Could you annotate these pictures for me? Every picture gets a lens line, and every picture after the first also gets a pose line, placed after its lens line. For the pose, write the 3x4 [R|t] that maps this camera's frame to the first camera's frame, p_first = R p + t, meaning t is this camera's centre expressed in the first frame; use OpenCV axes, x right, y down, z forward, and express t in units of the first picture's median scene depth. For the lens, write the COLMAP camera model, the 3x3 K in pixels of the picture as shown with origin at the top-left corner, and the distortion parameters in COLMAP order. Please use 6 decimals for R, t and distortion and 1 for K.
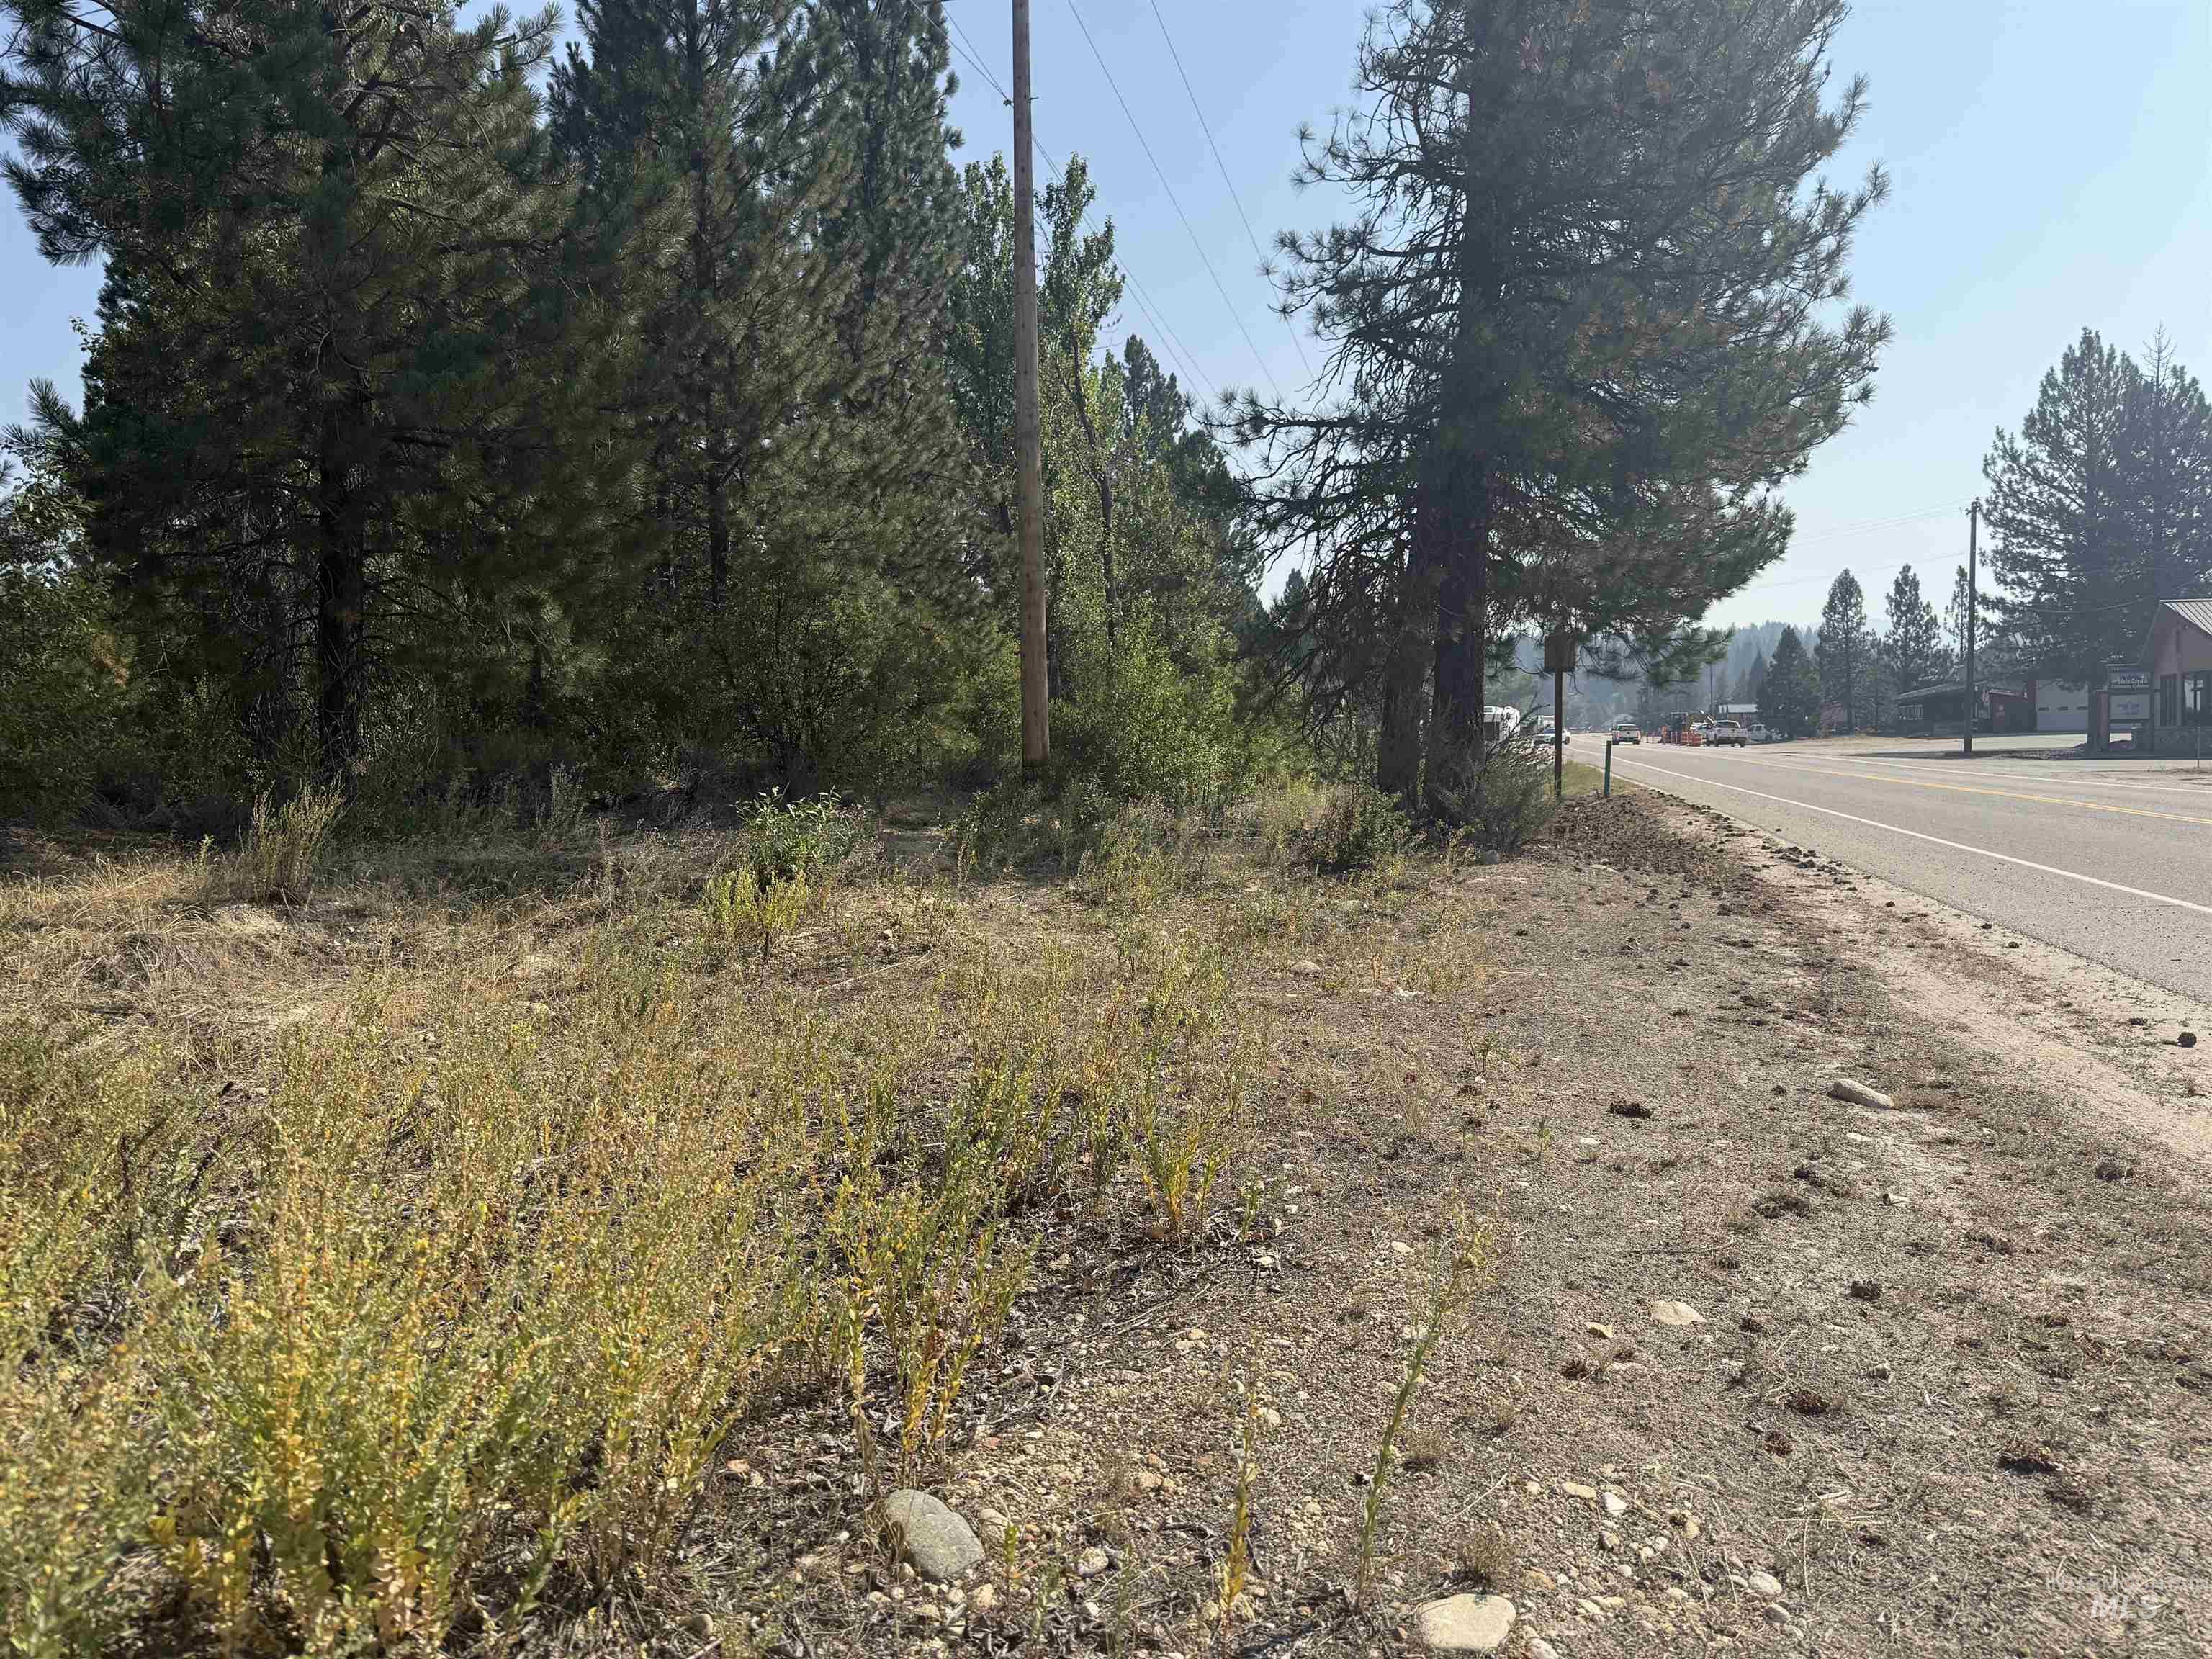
lens RADIAL K [[1542.2, 0, 1106.0], [0, 1542.2, 829.5], [0, 0, 1]] dist [0.000992, 0.000633]
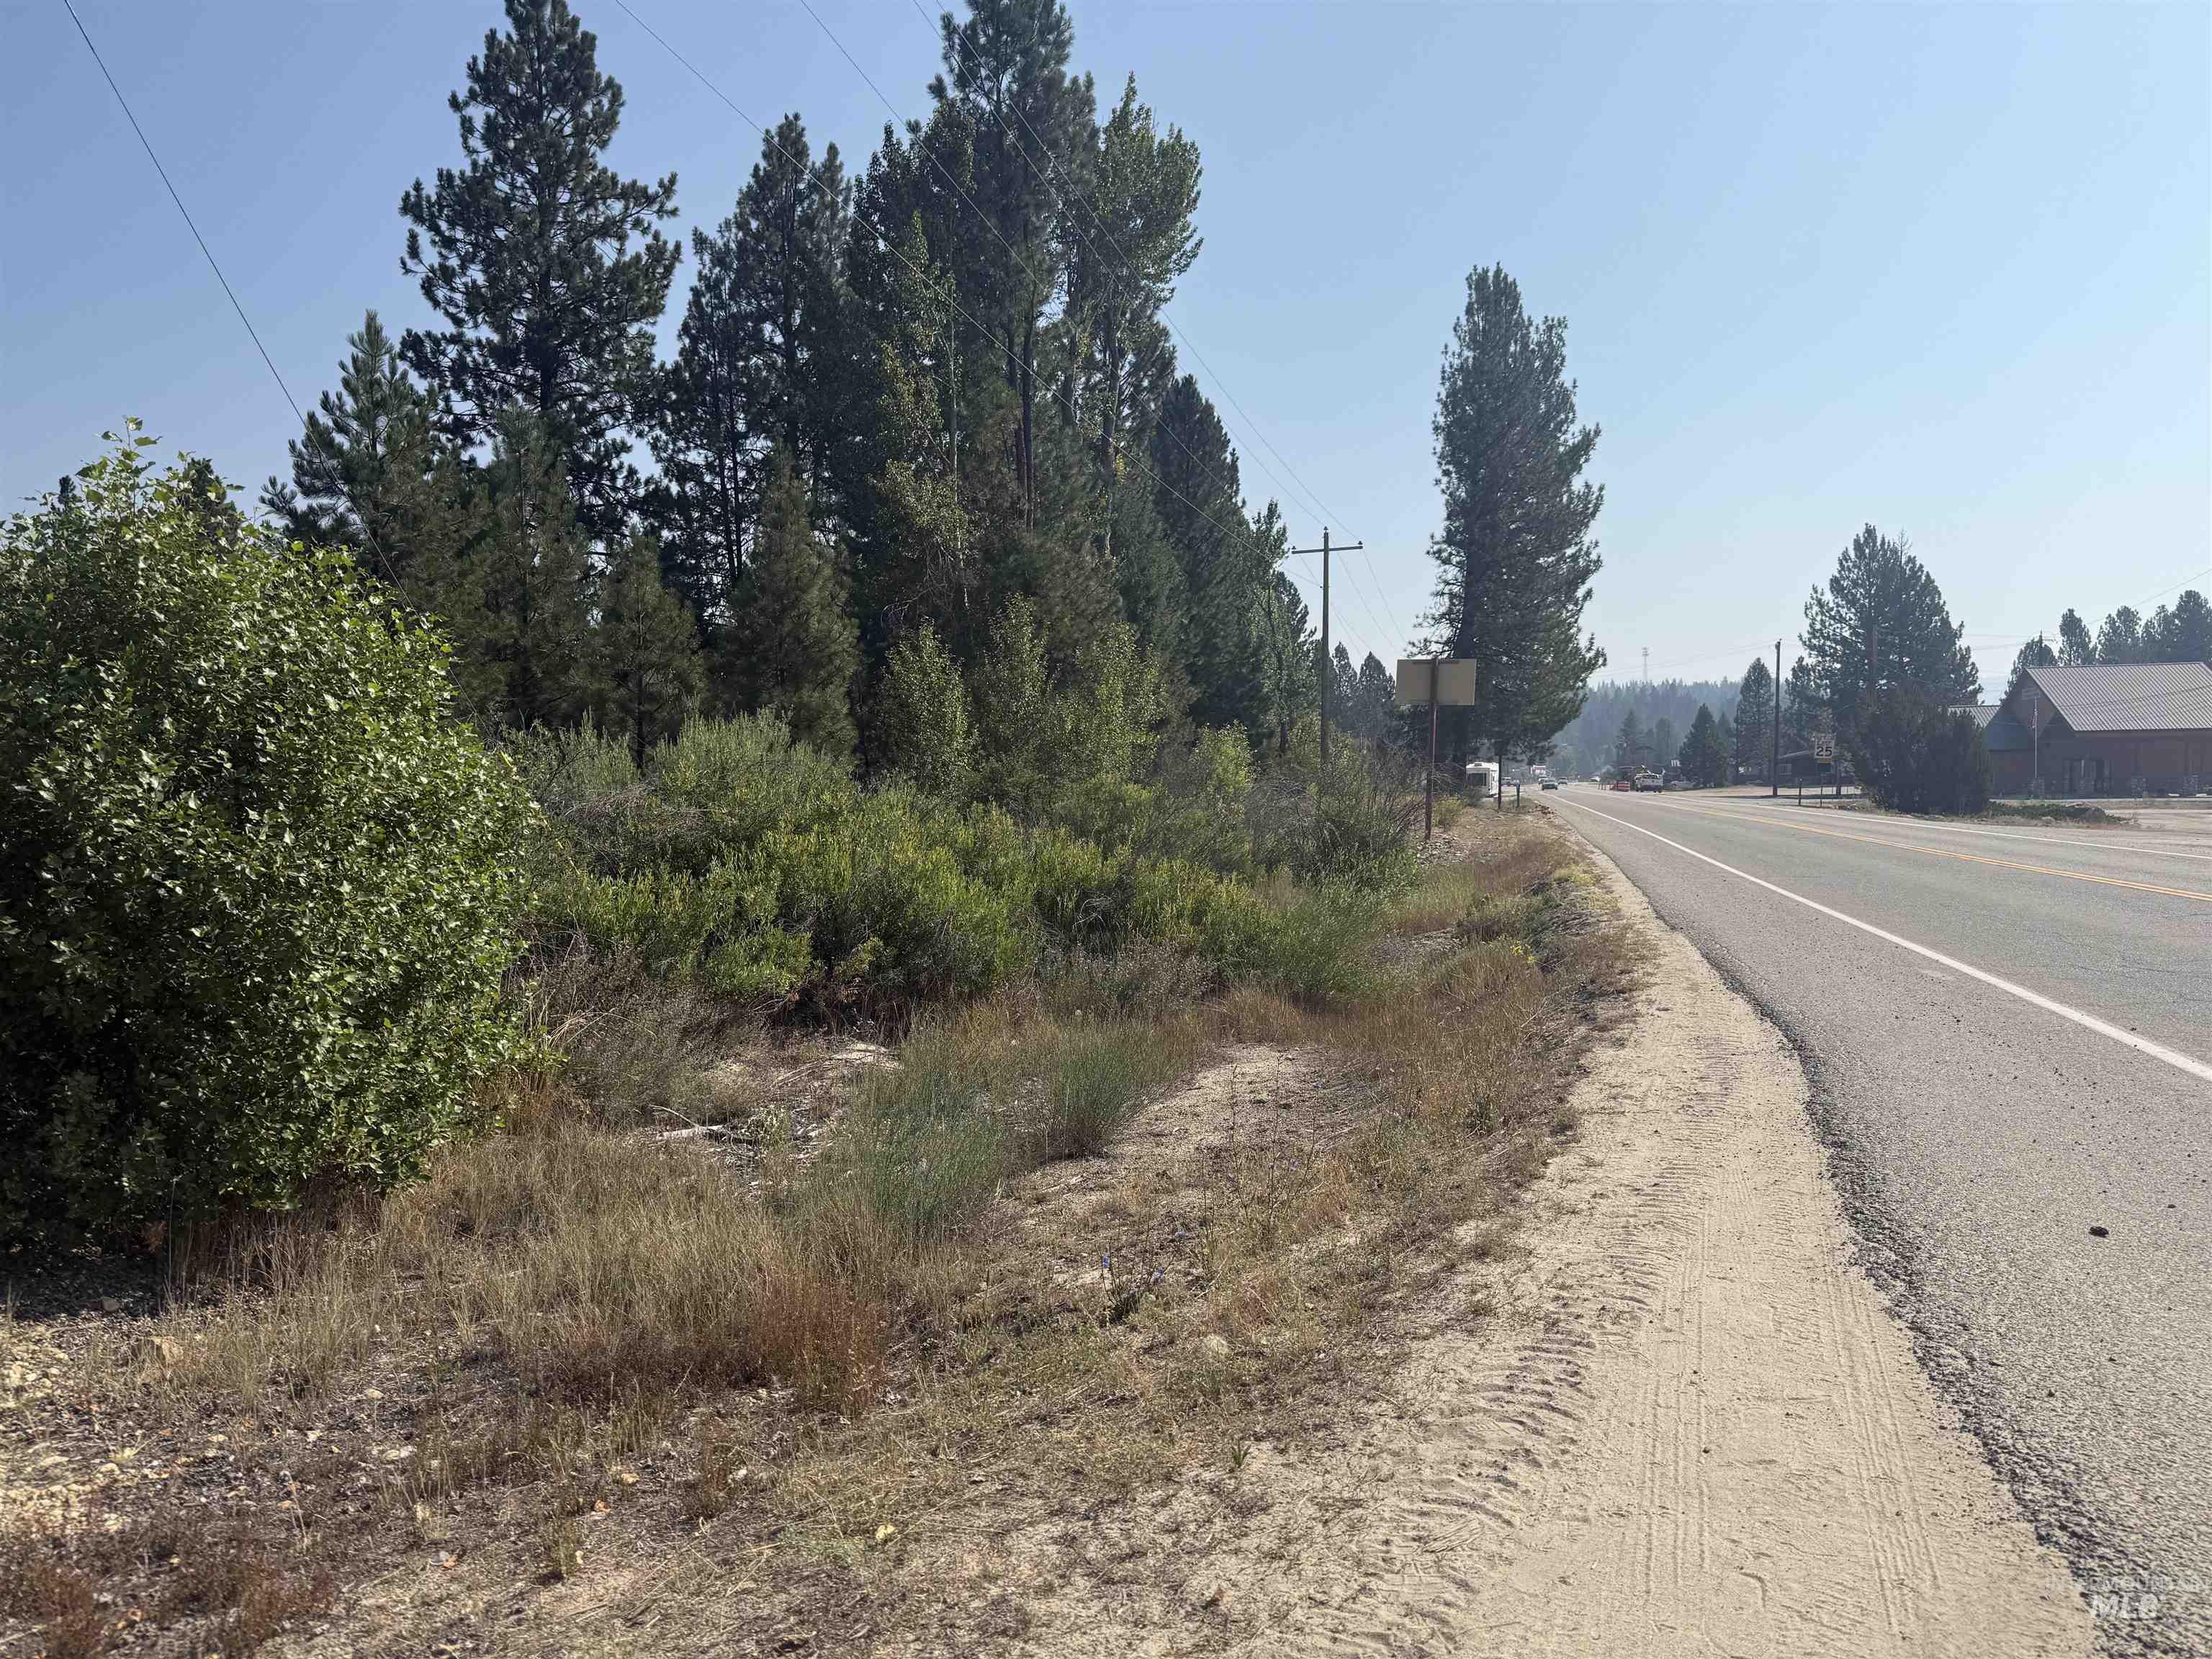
lens RADIAL K [[1537.2, 0, 1106.0], [0, 1537.2, 829.5], [0, 0, 1]] dist [0.060204, 0.000048]
pose [[0.999968, 0.007979, 0.000114, -0.127205], [-0.007972, 0.999532, -0.029527, 0.034908], [-0.000349, 0.029525, 0.999564, -0.554988]]
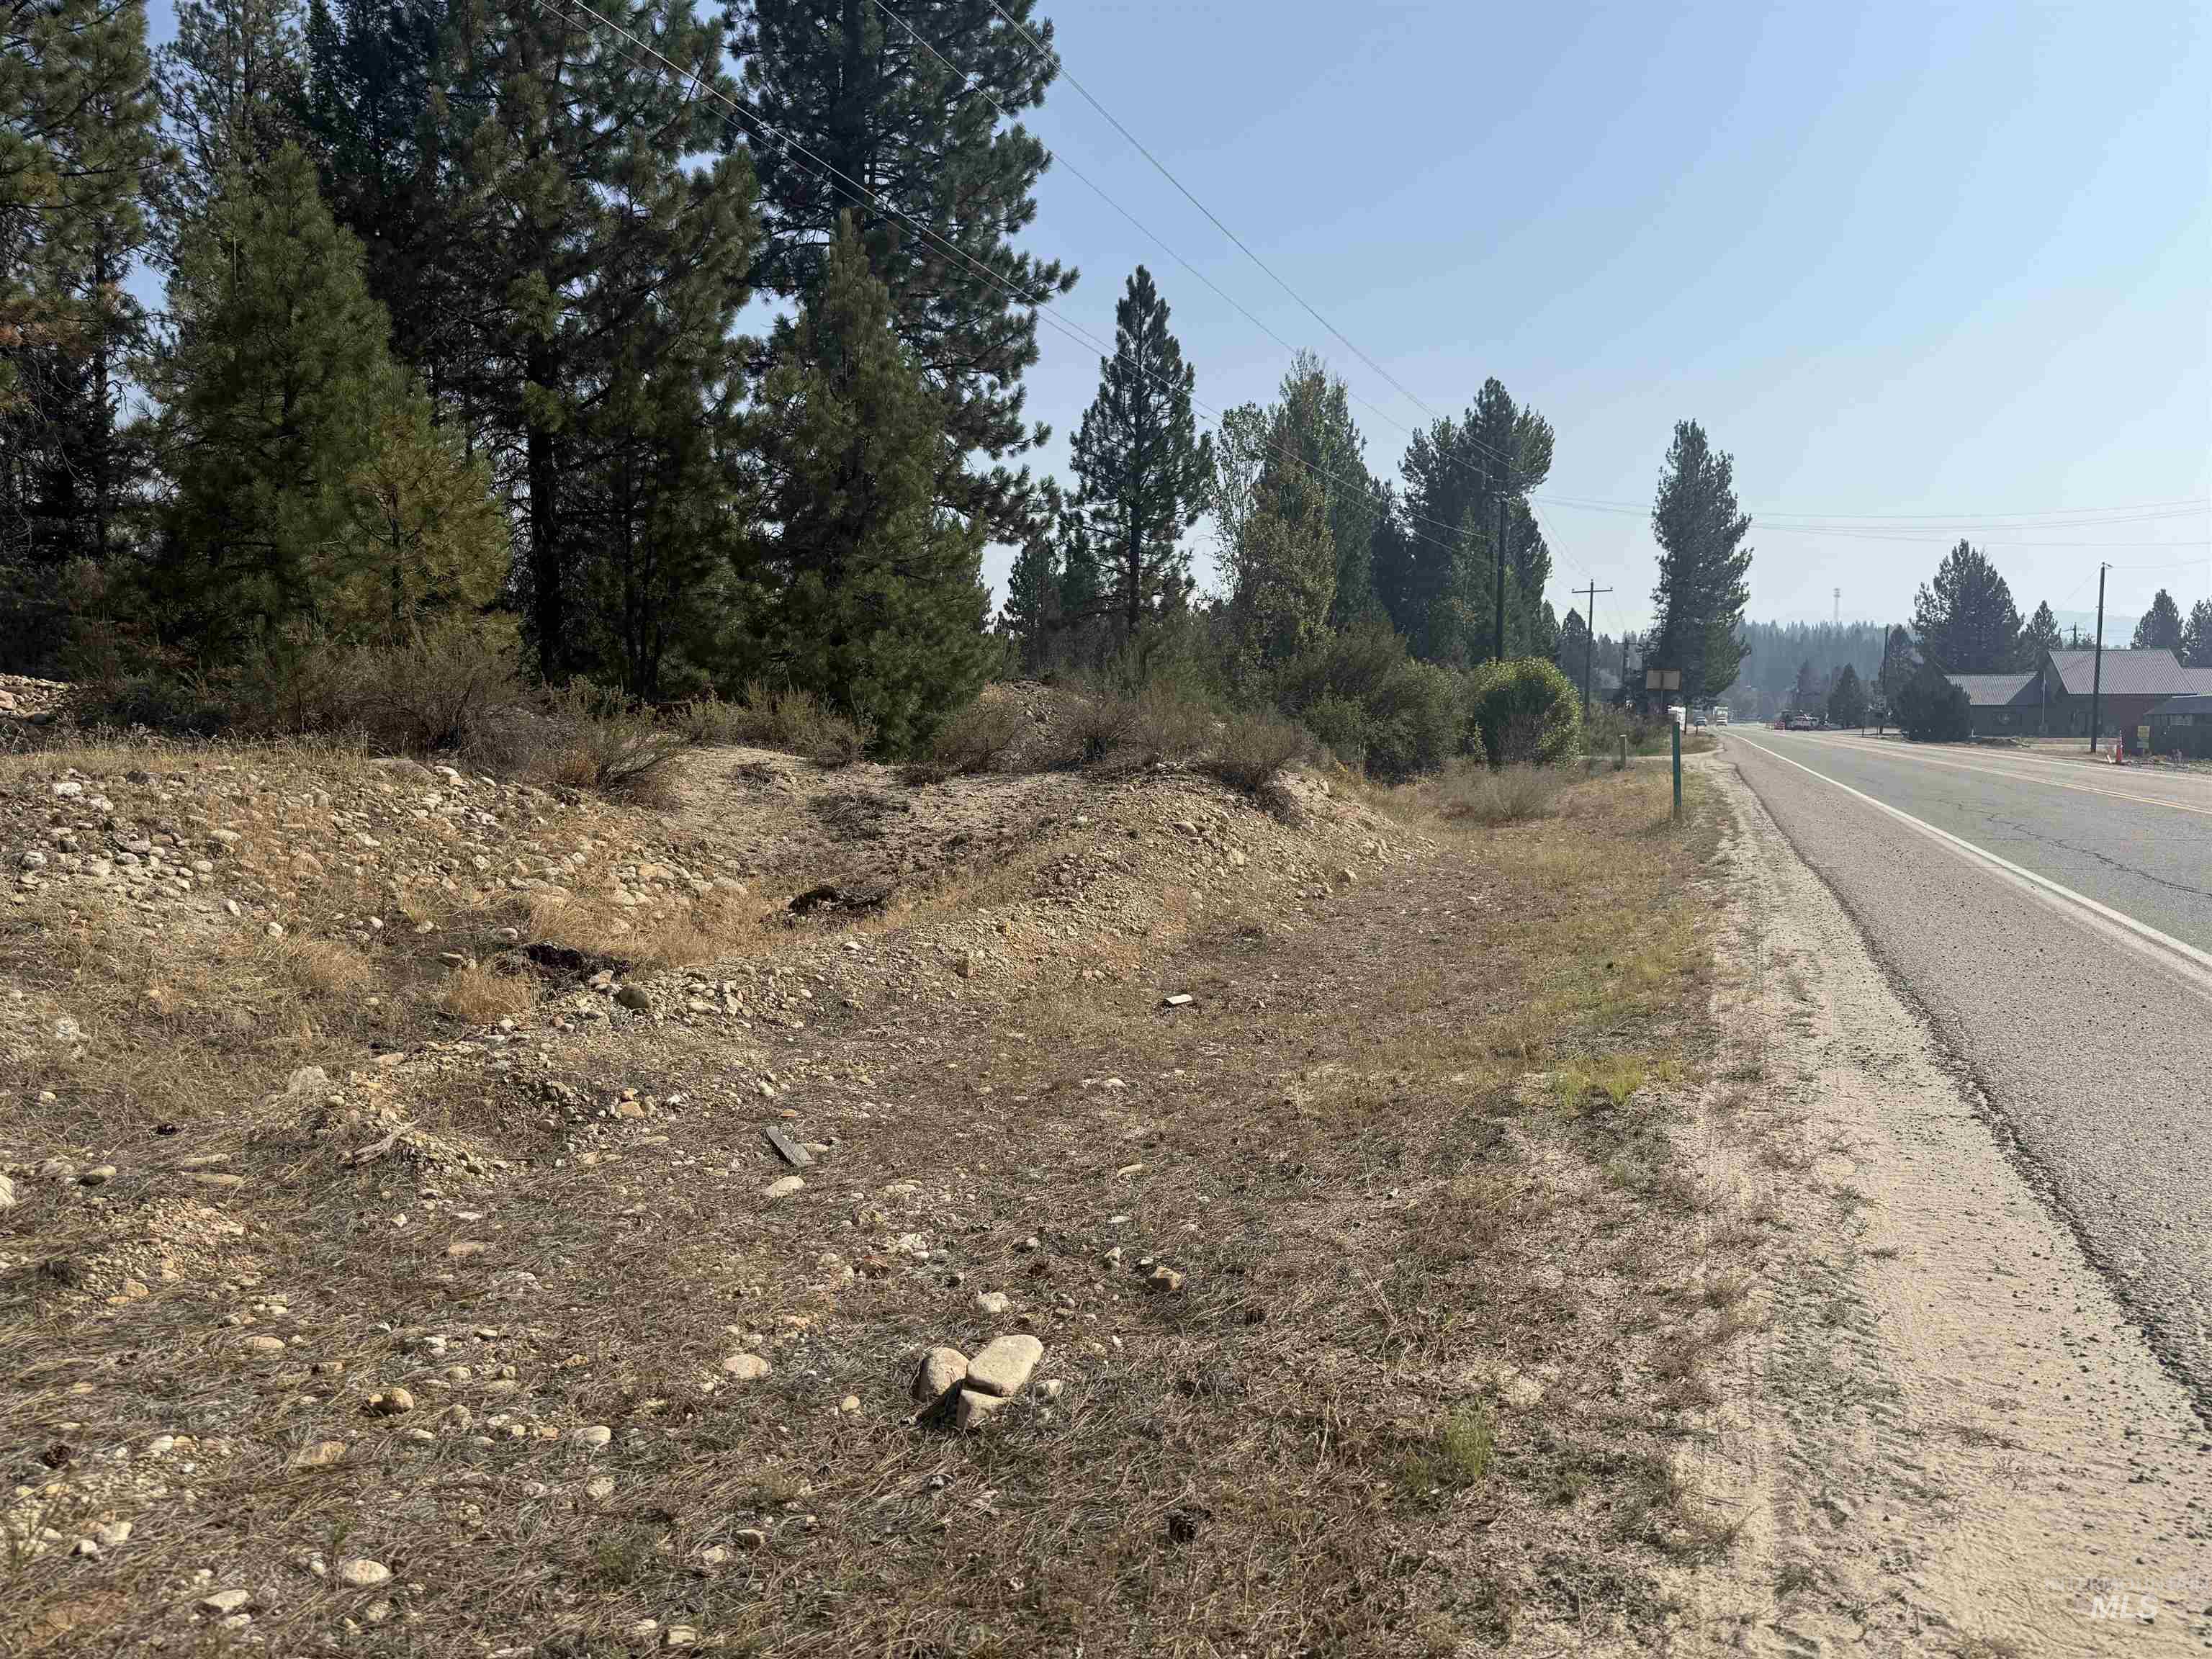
lens RADIAL K [[1542.2, 0, 1106.0], [0, 1542.2, 829.5], [0, 0, 1]] dist [0.000992, 0.000633]
pose [[0.994031, 0.031828, -0.104353, -0.308321], [-0.030272, 0.999406, 0.016459, 0.078663], [0.104815, -0.013202, 0.994404, -1.247678]]
